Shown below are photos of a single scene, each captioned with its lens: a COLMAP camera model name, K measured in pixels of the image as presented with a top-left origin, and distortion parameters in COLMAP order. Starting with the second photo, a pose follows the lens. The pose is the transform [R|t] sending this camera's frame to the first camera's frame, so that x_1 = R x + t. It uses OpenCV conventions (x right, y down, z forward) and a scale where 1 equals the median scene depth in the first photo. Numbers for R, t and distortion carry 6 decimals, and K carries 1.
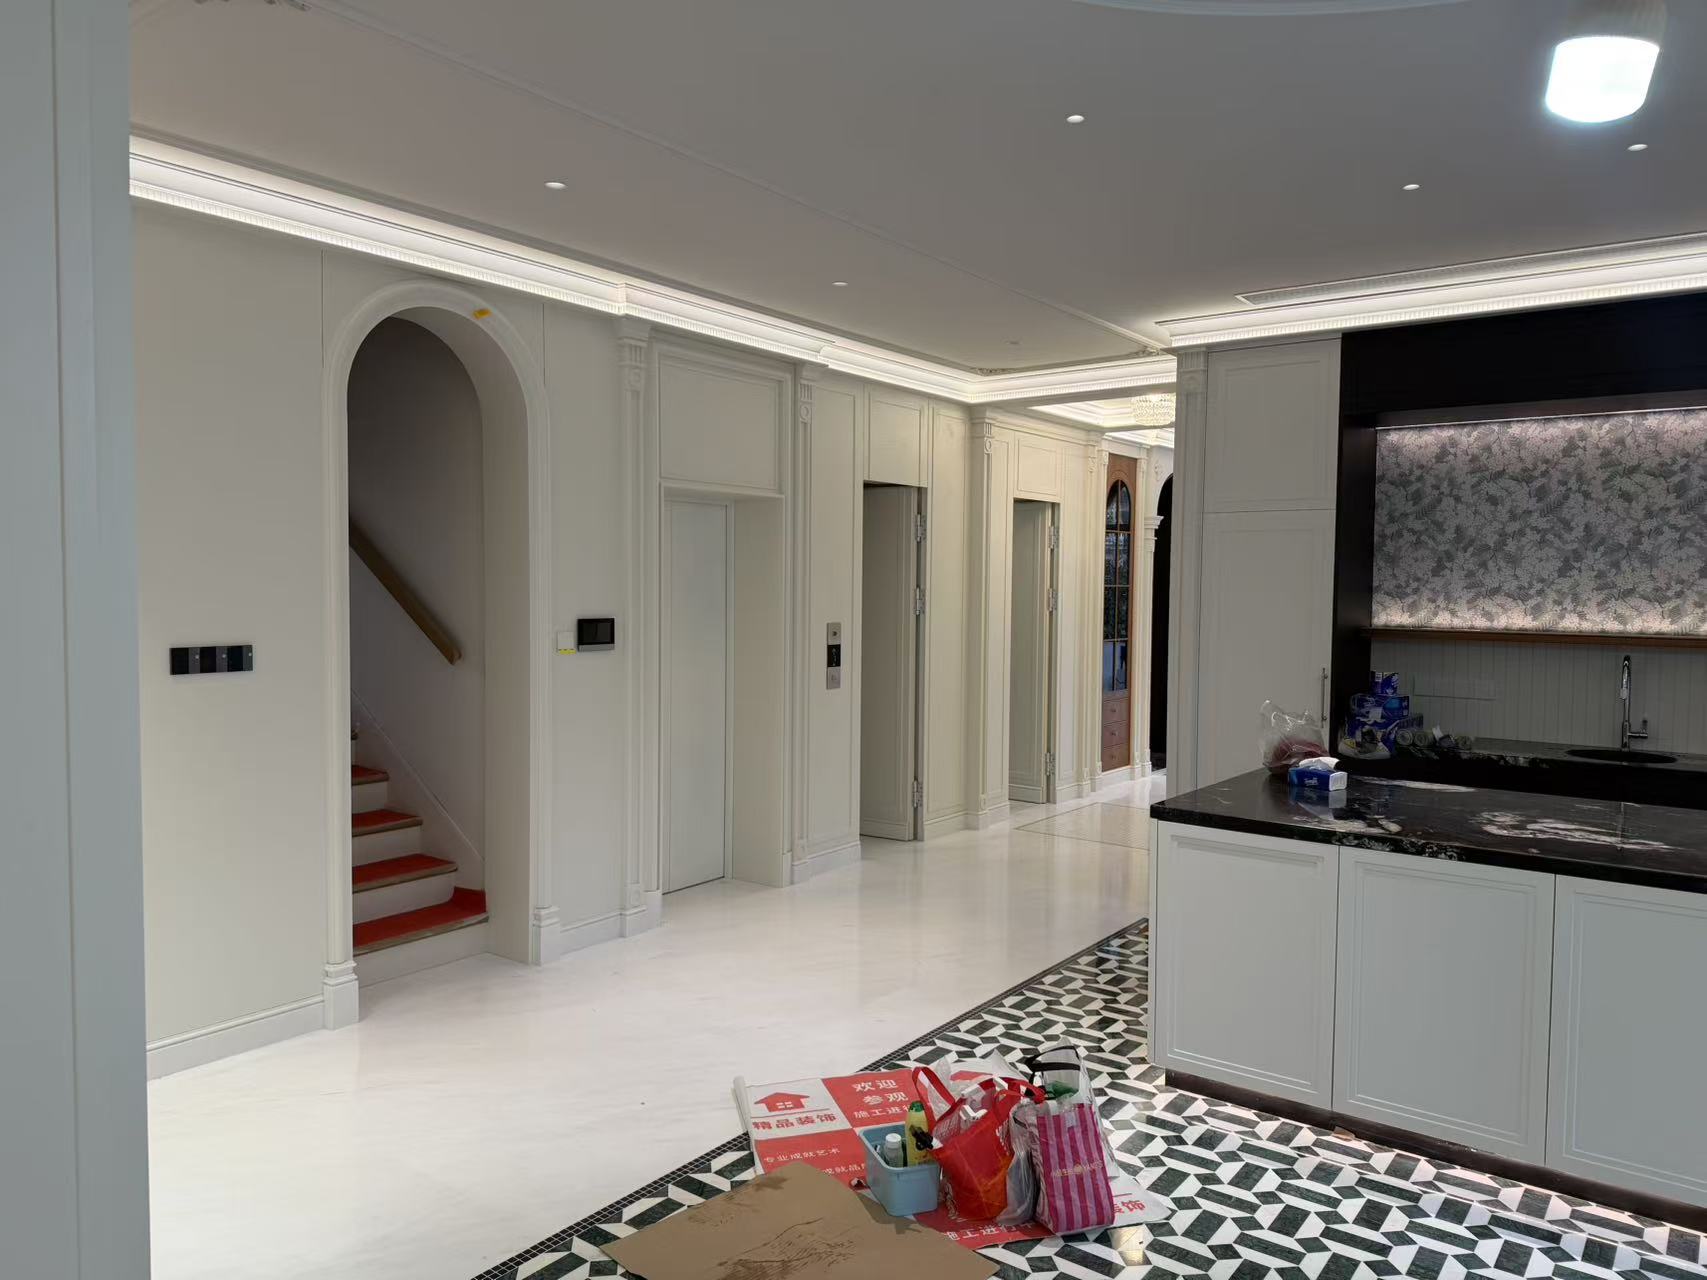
lens RADIAL K [[1202.9, 0, 853.5], [0, 1202.9, 640.0], [0, 0, 1]] dist [-0.003353, -0.003623]
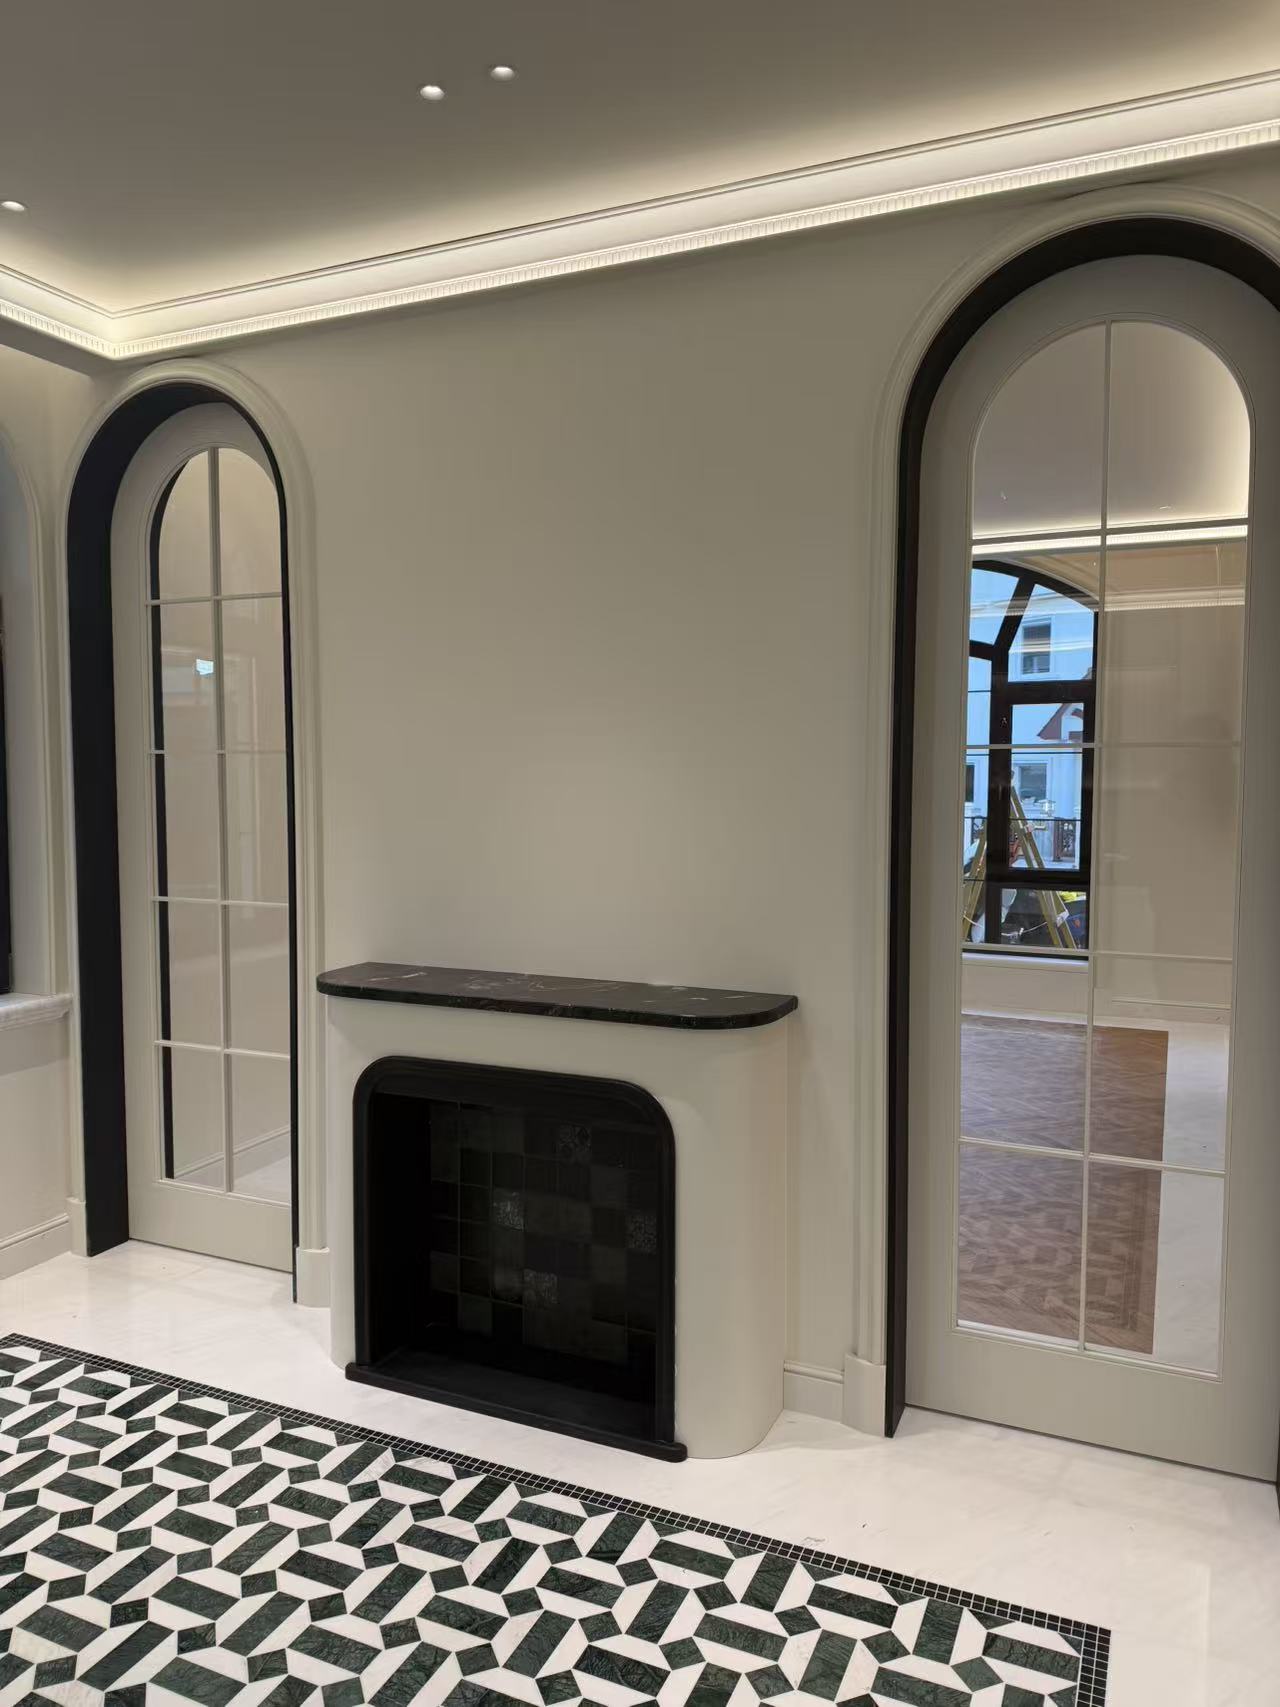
lens RADIAL K [[1202.9, 0, 640.0], [0, 1202.9, 853.5], [0, 0, 1]] dist [-0.003353, -0.003623]
pose [[0.218778, 0.062018, -0.973802, 0.625144], [-0.044088, 0.997587, 0.053628, -0.030341], [0.974778, 0.031200, 0.220984, 0.851334]]
